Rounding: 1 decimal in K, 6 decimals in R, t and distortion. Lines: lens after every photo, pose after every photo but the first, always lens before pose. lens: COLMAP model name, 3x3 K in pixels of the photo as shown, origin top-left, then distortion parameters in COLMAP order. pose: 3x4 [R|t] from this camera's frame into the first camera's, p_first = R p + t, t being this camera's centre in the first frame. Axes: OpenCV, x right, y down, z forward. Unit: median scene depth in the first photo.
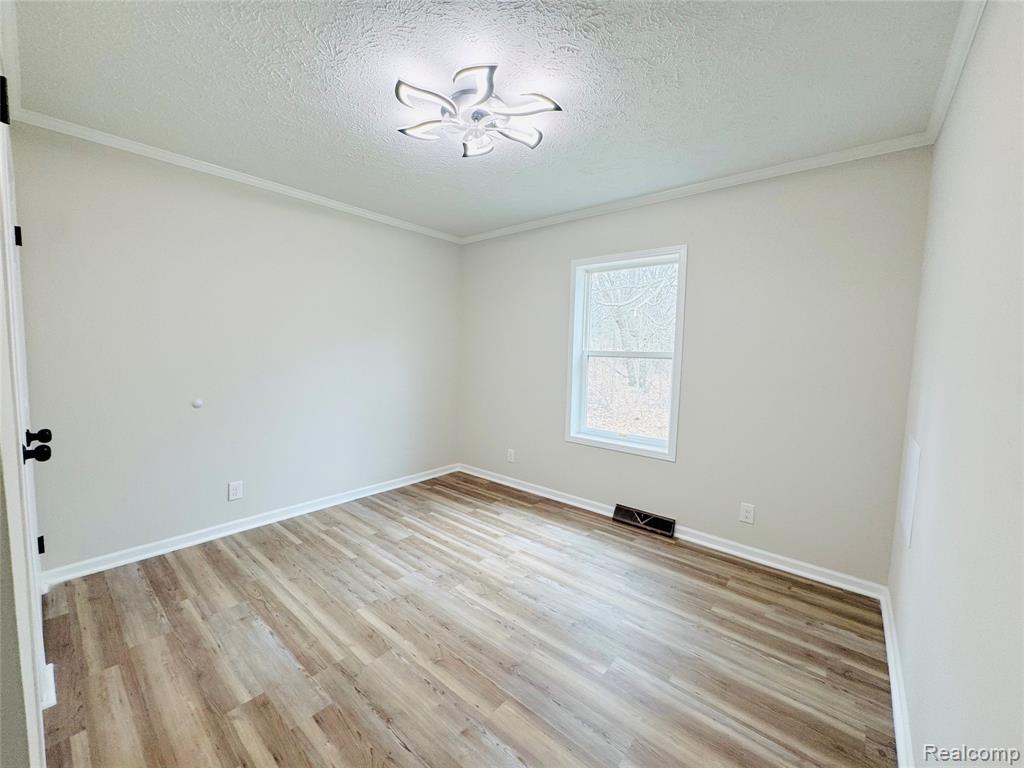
lens RADIAL K [[409.3, 0, 511.3], [0, 409.3, 388.0], [0, 0, 1]] dist [-0.003606, 0.000370]
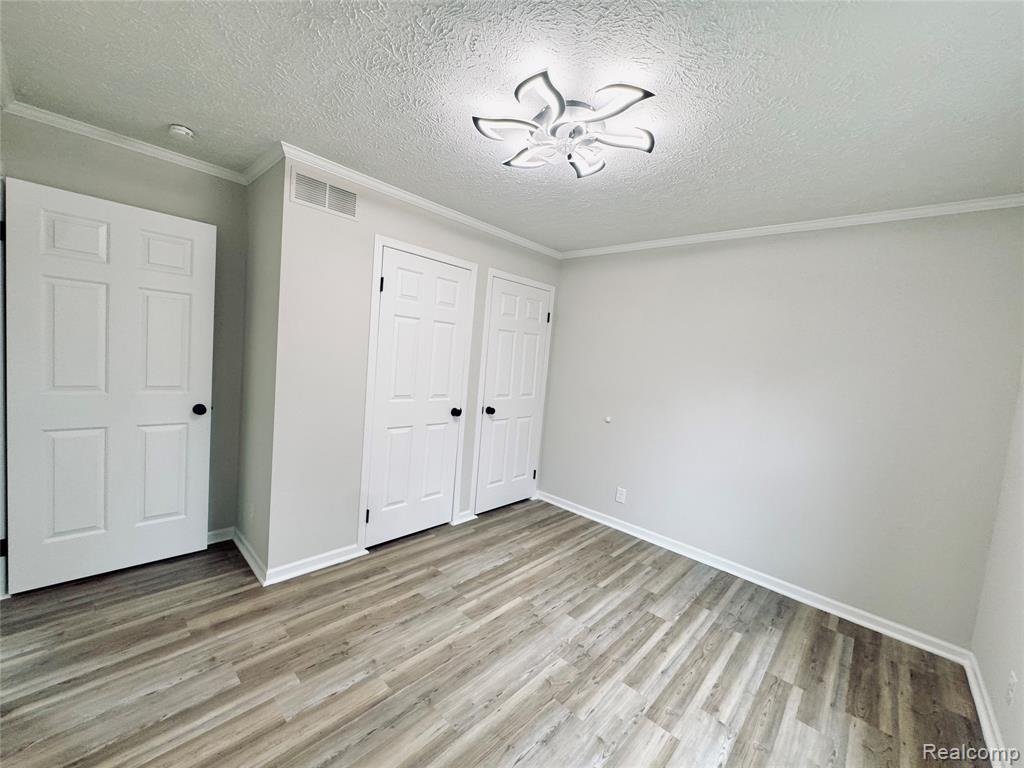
lens RADIAL K [[409.3, 0, 504.5], [0, 409.3, 391.6], [0, 0, 1]] dist [-0.003606, 0.000370]
pose [[-0.054333, 0.065170, -0.996394, 0.546812], [-0.180573, 0.980774, 0.073995, -0.080393], [0.982060, 0.183942, -0.041520, 0.653669]]
